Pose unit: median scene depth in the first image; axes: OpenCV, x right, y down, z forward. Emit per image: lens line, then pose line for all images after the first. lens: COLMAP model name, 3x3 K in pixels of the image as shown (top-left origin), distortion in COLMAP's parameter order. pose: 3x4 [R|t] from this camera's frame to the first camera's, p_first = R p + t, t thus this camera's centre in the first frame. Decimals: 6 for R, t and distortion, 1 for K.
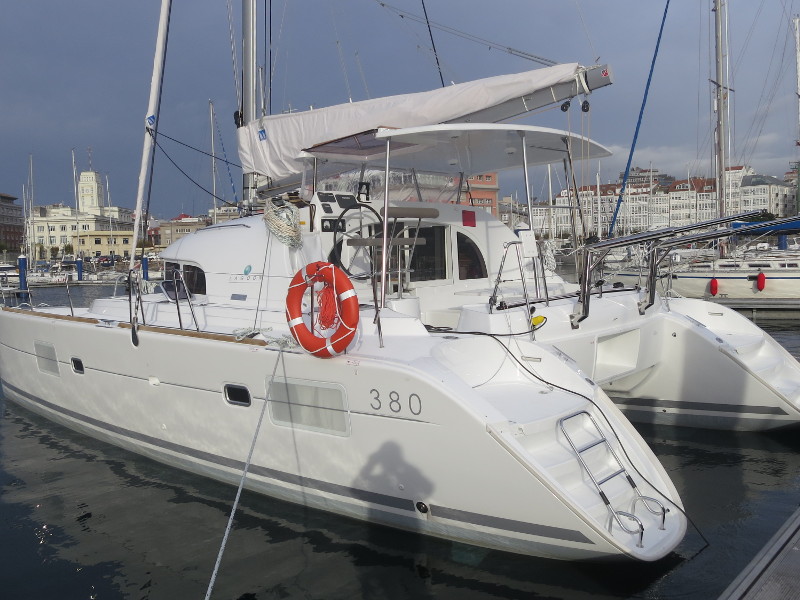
lens RADIAL K [[860.5, 0, 400.0], [0, 860.5, 300.0], [0, 0, 1]] dist [-0.011588, -0.017238]
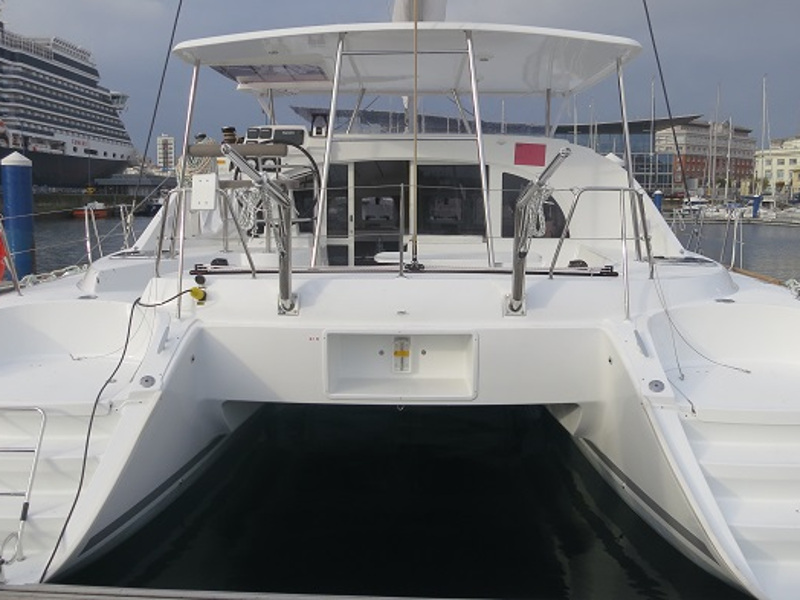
lens RADIAL K [[860.5, 0, 400.0], [0, 860.5, 300.0], [0, 0, 1]] dist [-0.011588, -0.017238]
pose [[0.581205, 0.130352, -0.803249, 0.139884], [-0.067547, 0.991408, 0.112012, -0.010657], [0.810949, -0.010845, 0.585017, 0.110798]]
